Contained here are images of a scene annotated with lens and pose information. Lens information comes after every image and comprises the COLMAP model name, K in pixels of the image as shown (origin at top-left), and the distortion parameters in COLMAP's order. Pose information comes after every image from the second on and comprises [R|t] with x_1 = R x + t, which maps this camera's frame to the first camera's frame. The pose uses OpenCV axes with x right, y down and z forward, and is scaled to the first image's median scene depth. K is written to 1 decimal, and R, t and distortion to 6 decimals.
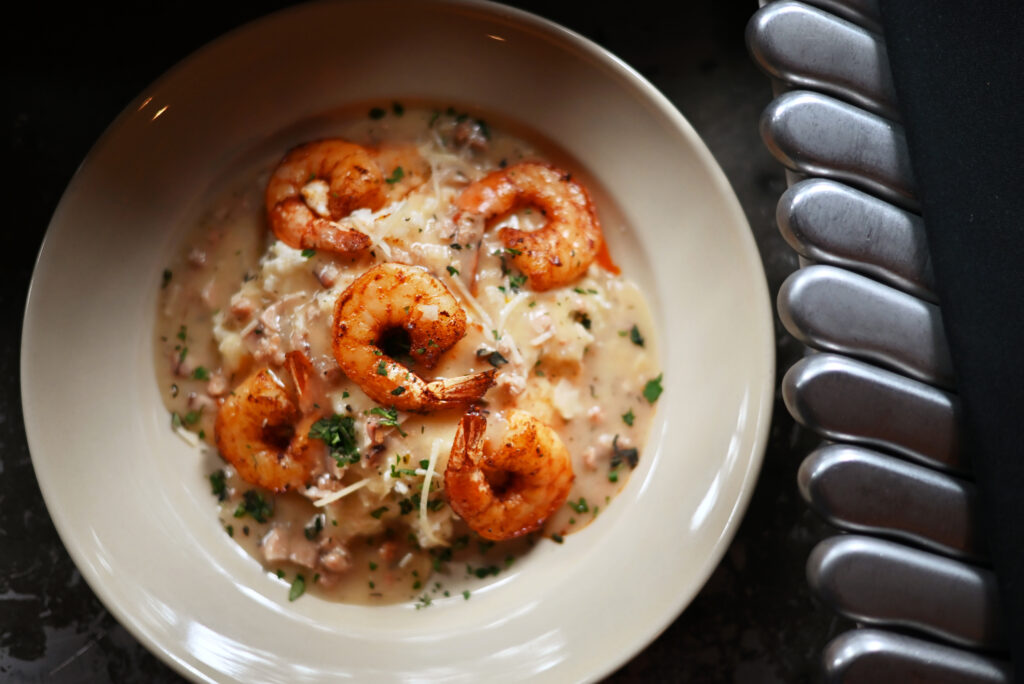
lens RADIAL K [[1556.6, 0, 512.0], [0, 1556.6, 342.0], [0, 0, 1]] dist [-0.031605, 0.074959]
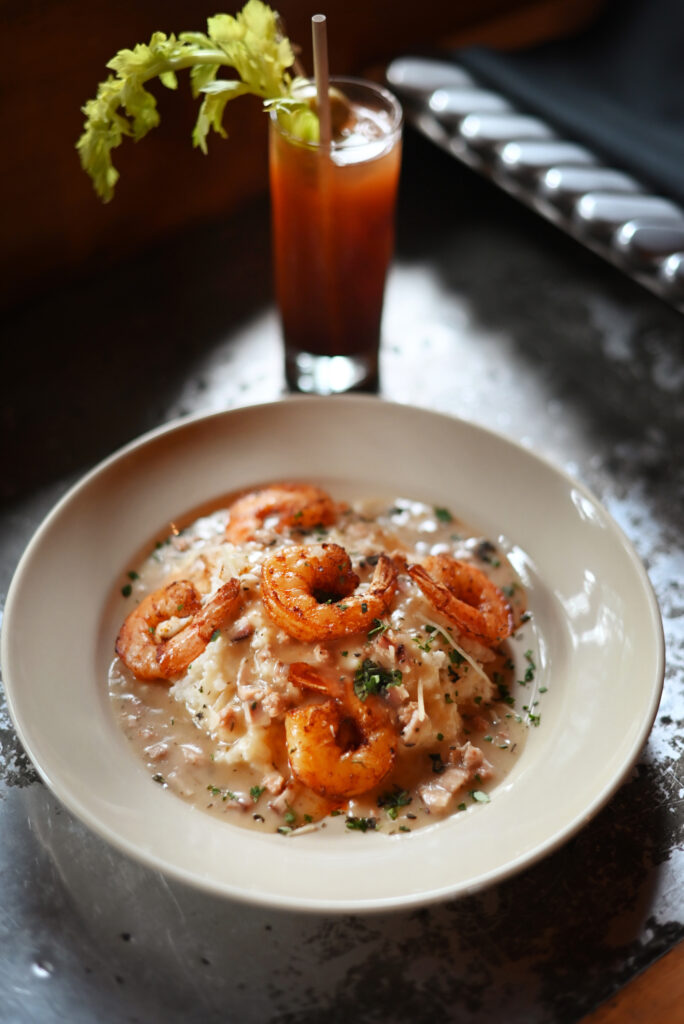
lens RADIAL K [[1556.6, 0, 342.0], [0, 1556.6, 512.0], [0, 0, 1]] dist [-0.031605, 0.074959]
pose [[0.435878, -0.641399, 0.631361, -0.744418], [0.892802, 0.396723, -0.213341, 0.228916], [-0.113639, 0.656672, 0.745566, 0.094472]]
